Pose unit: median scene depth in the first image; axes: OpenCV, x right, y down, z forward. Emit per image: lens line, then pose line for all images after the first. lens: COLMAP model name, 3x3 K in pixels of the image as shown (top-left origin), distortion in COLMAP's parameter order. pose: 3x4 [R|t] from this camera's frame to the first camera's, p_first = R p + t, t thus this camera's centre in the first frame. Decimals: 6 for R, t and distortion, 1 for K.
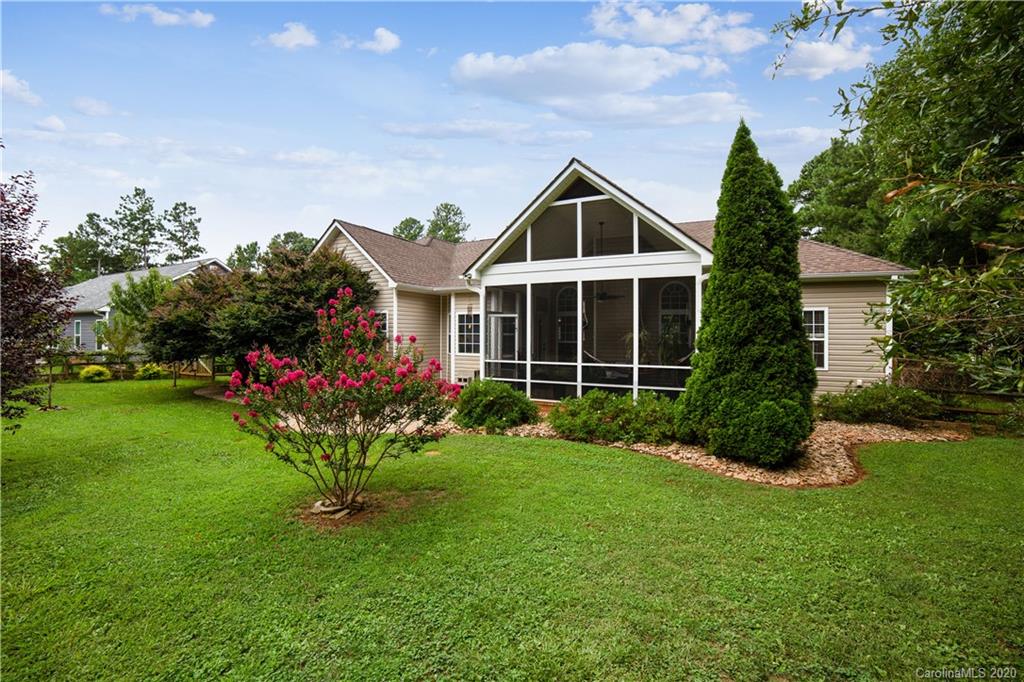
lens RADIAL K [[416.1, 0, 511.4], [0, 416.1, 343.8], [0, 0, 1]] dist [-0.002670, -0.000132]
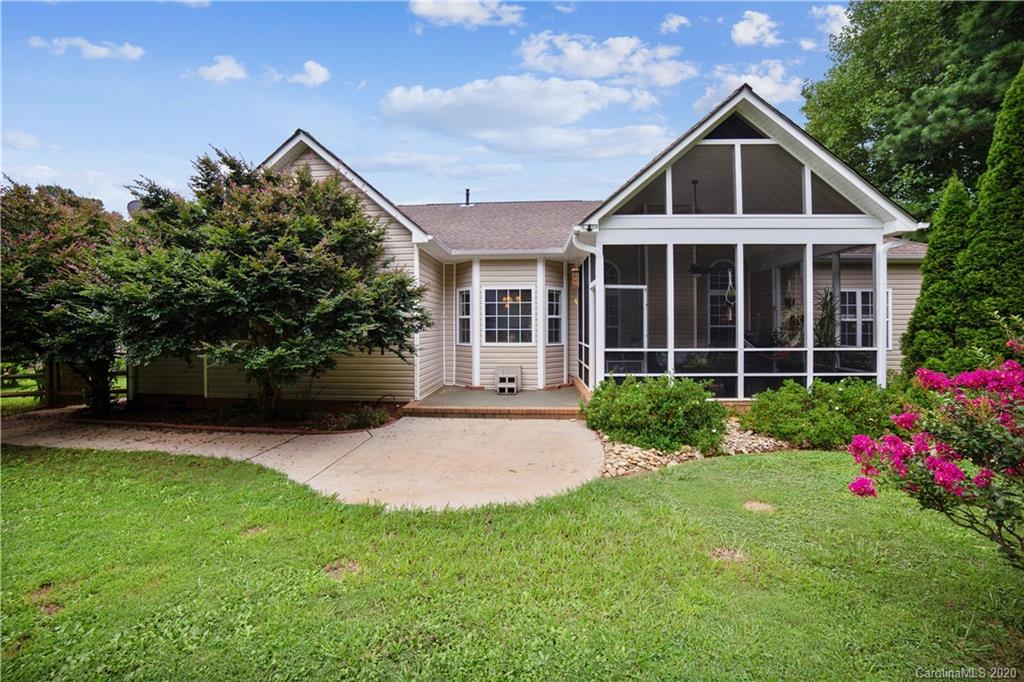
lens RADIAL K [[416.1, 0, 512.0], [0, 416.1, 331.6], [0, 0, 1]] dist [-0.002670, -0.000132]
pose [[0.911247, -0.010419, 0.411728, -0.502760], [0.016171, 0.999814, -0.010491, 0.014376], [-0.411542, 0.016218, 0.911247, 0.422910]]
